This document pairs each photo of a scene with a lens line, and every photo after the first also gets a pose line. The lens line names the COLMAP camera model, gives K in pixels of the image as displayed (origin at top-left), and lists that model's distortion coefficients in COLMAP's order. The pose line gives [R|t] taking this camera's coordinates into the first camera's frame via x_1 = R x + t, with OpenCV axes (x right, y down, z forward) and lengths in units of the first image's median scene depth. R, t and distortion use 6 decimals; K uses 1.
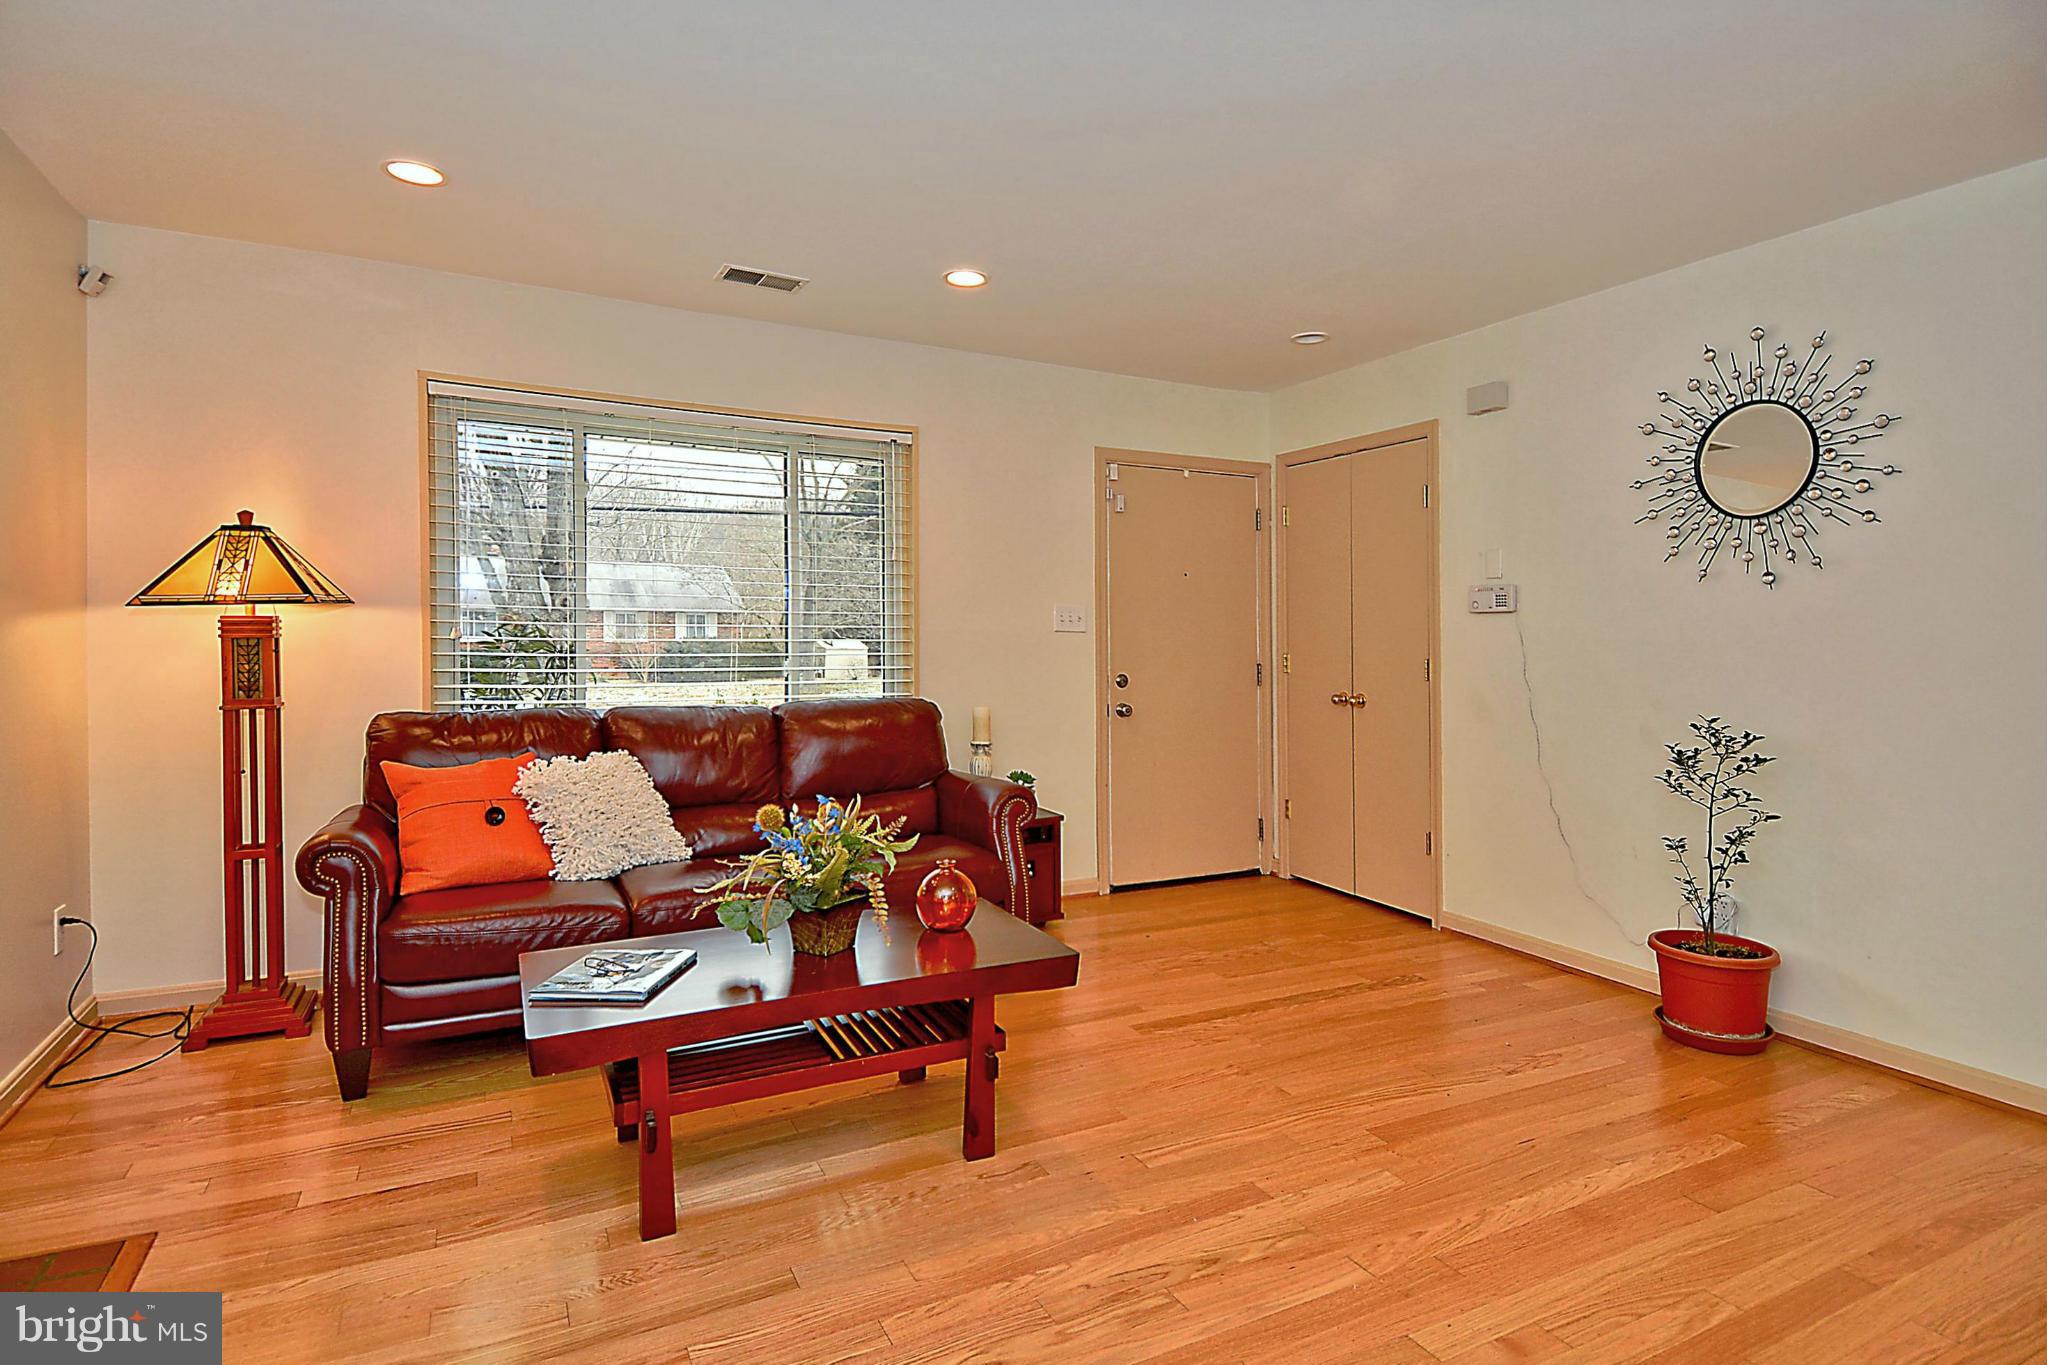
lens RADIAL K [[1056.0, 0, 1037.0], [0, 1056.0, 651.8], [0, 0, 1]] dist [0.057725, -0.047894]
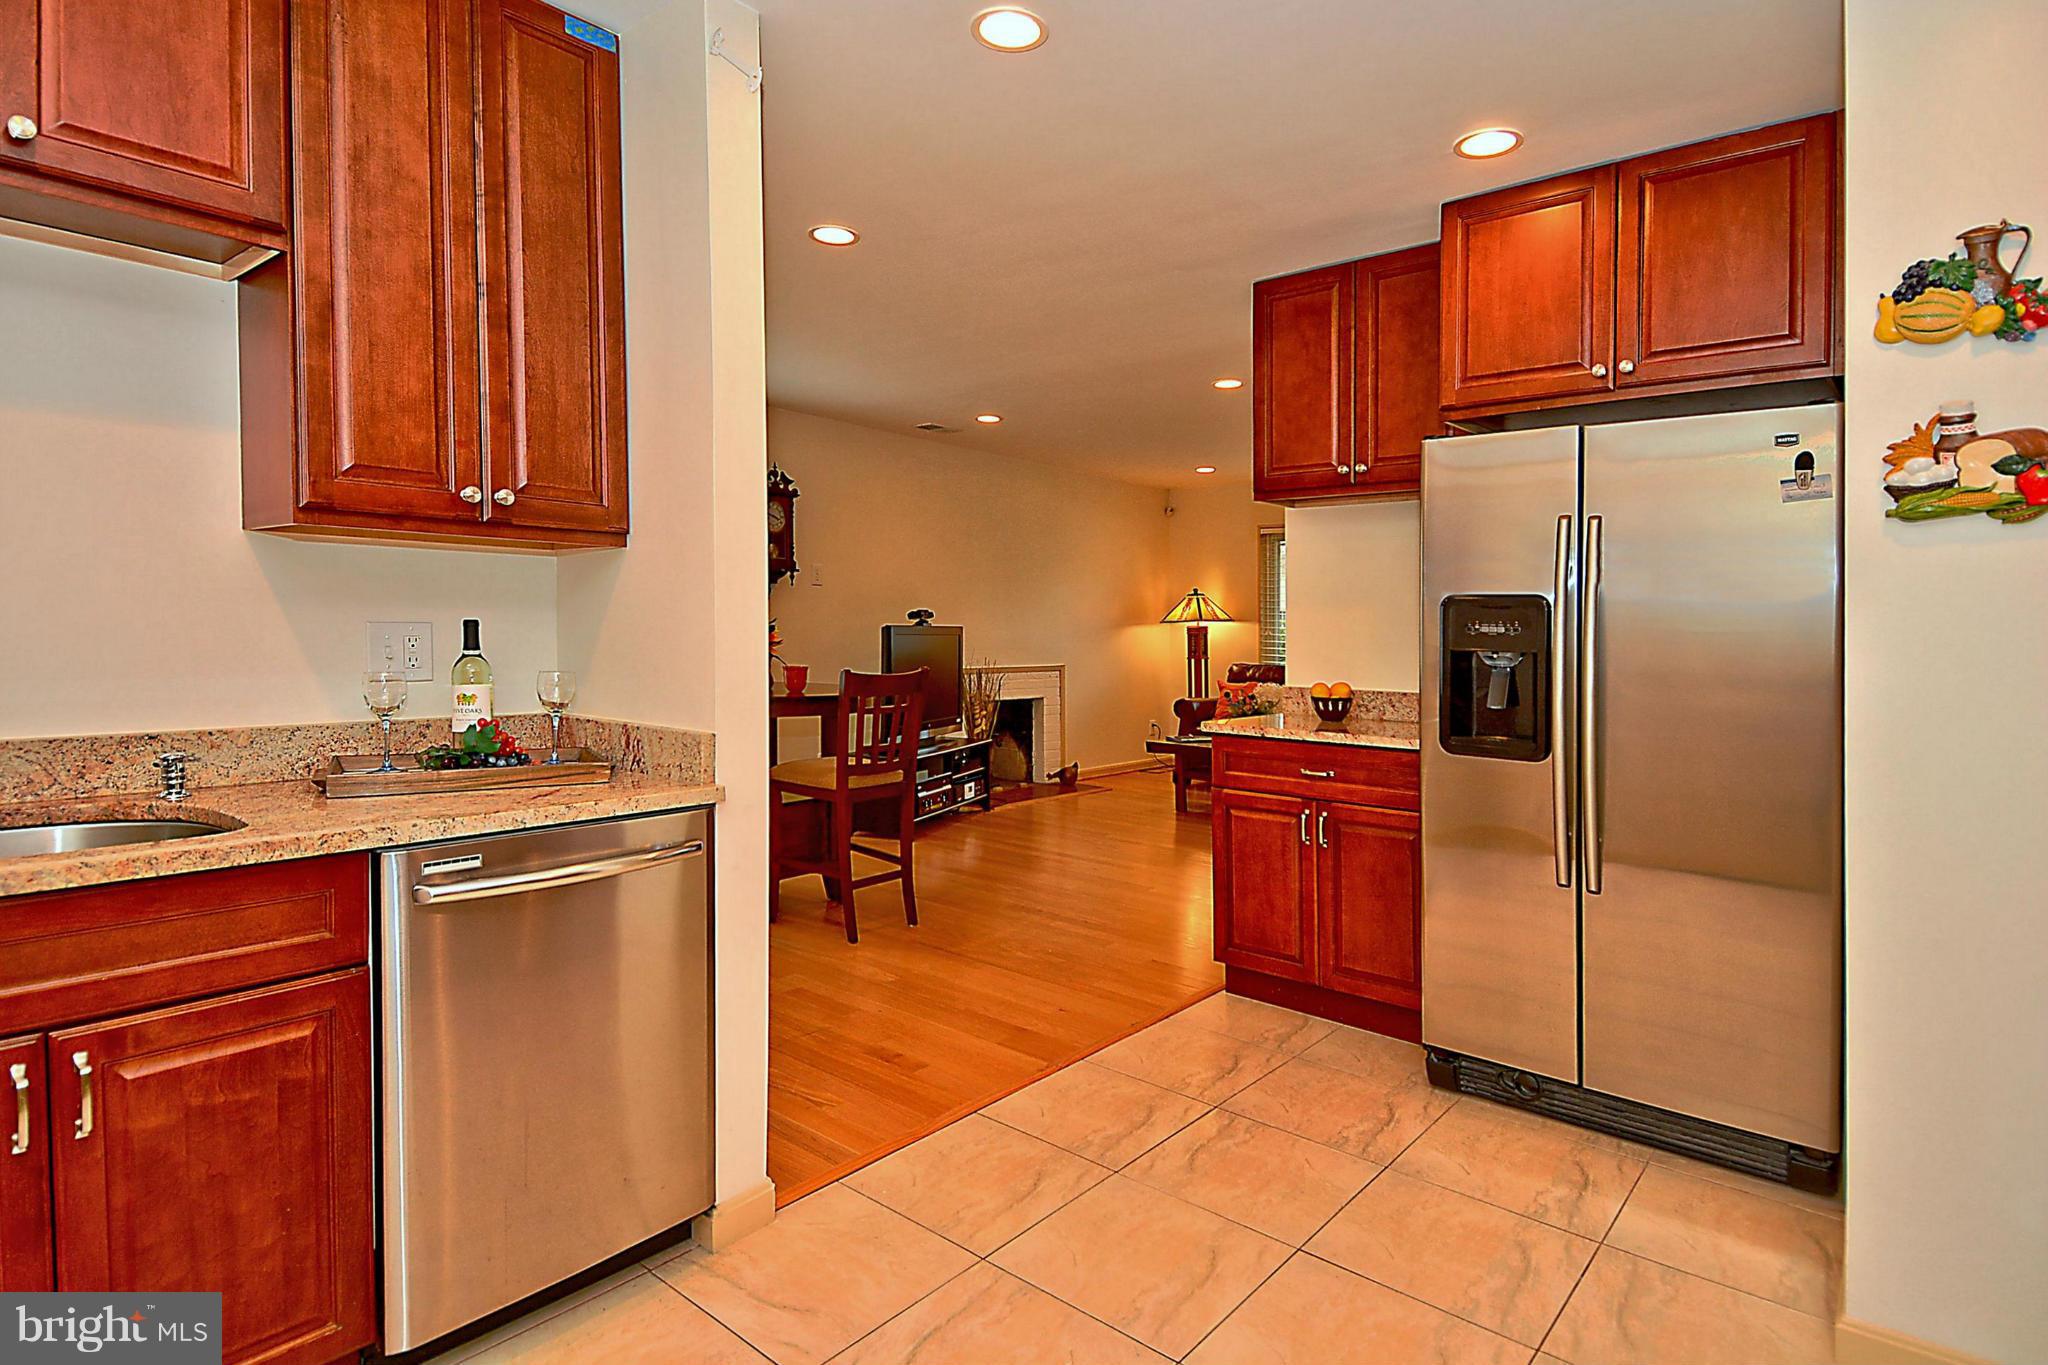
lens RADIAL K [[1056.5, 0, 1037.5], [0, 1056.5, 651.7], [0, 0, 1]] dist [0.057725, -0.047894]
pose [[0.382086, 0.004945, -0.924113, 1.690749], [-0.012303, 0.999924, 0.000264, 0.039274], [0.924045, 0.011269, 0.382118, -0.460064]]
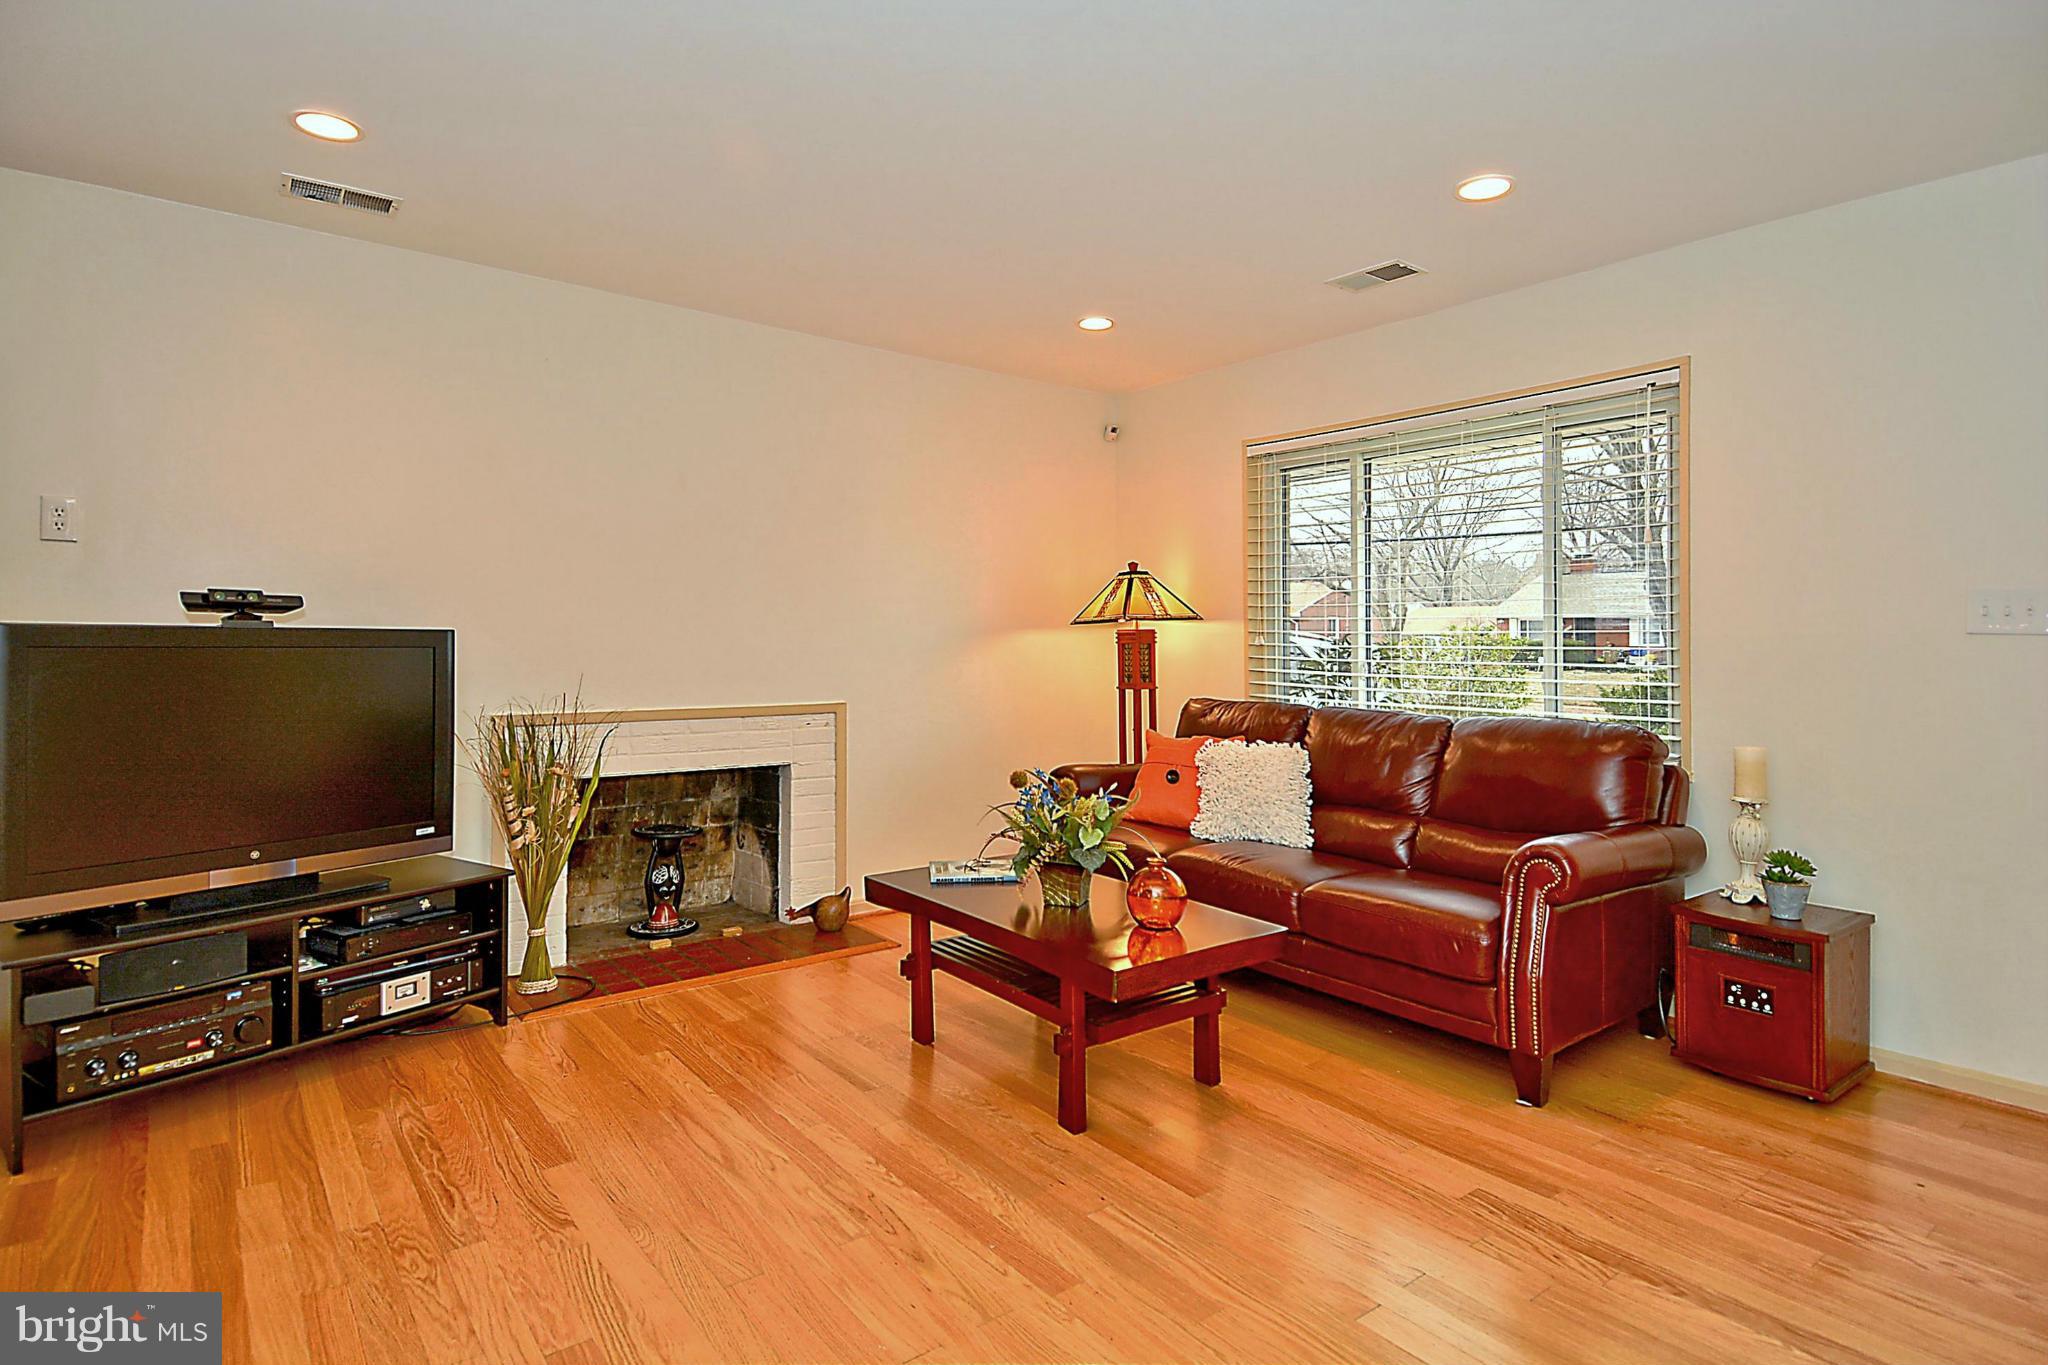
lens RADIAL K [[1056.5, 0, 1037.5], [0, 1056.5, 651.7], [0, 0, 1]] dist [0.057725, -0.047894]
pose [[0.190588, 0.003634, -0.981663, 0.731189], [-0.020799, 0.999784, -0.000337, 0.002459], [0.981450, 0.020482, 0.190623, 0.570591]]
